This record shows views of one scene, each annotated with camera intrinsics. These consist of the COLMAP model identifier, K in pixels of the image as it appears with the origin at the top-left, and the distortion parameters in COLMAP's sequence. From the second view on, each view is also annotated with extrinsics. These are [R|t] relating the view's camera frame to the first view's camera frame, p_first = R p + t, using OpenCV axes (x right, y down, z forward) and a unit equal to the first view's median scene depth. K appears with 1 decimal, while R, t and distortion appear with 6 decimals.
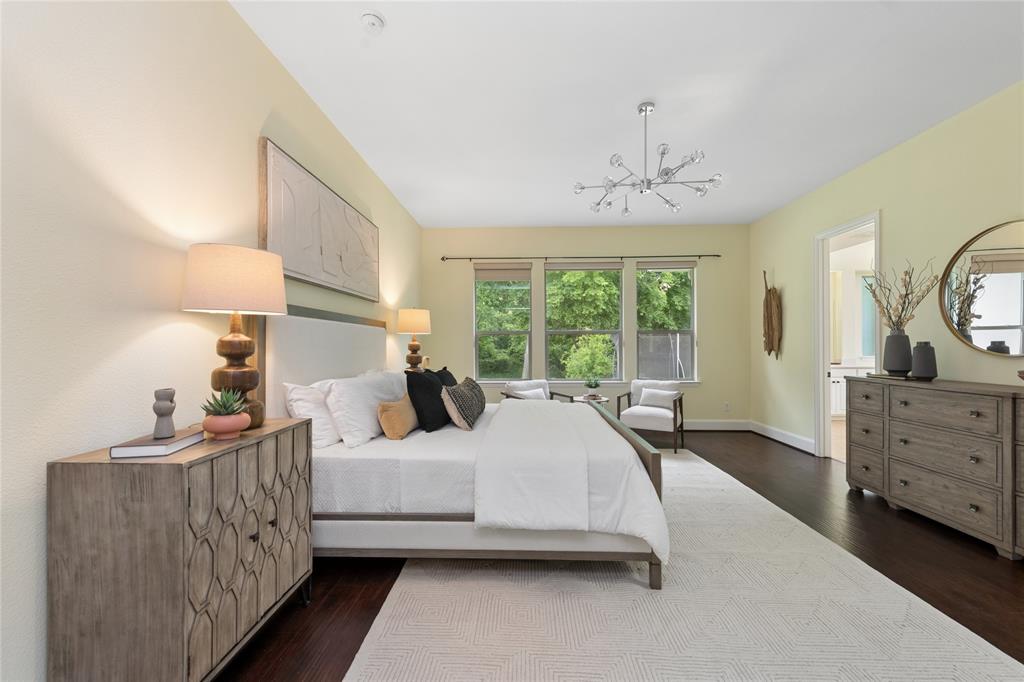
lens RADIAL K [[402.2, 0, 513.9], [0, 402.2, 344.9], [0, 0, 1]] dist [0.012500, -0.001822]
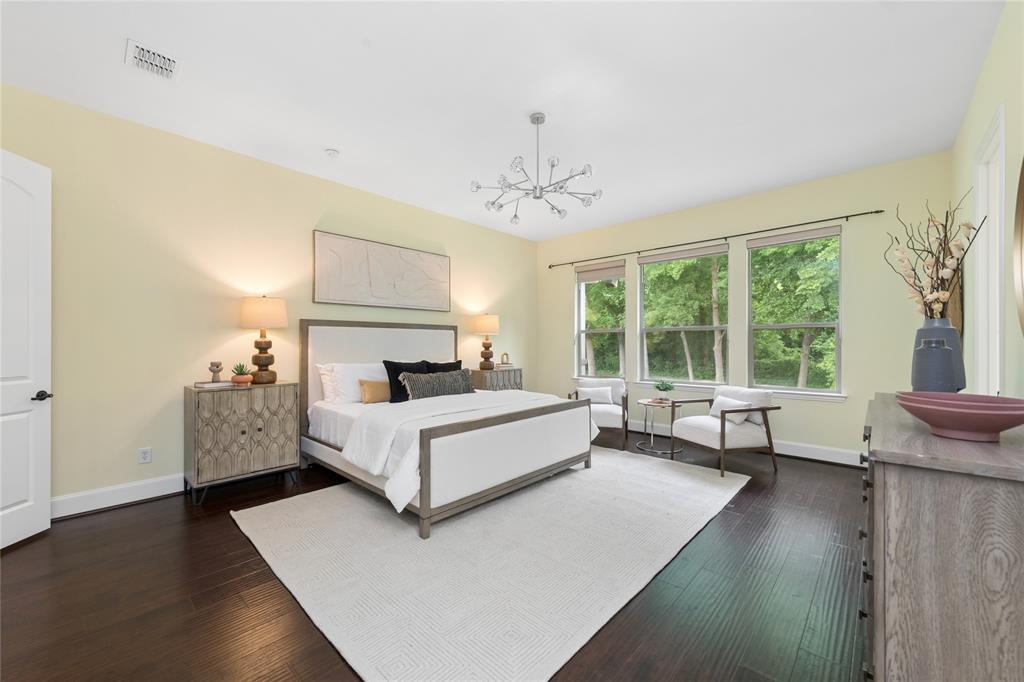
lens RADIAL K [[402.2, 0, 513.4], [0, 402.2, 340.3], [0, 0, 1]] dist [0.012500, -0.001822]
pose [[0.751674, -0.003280, -0.659527, 1.183909], [-0.000463, 0.999985, -0.005500, -0.002968], [0.659535, 0.004439, 0.751661, 0.207807]]
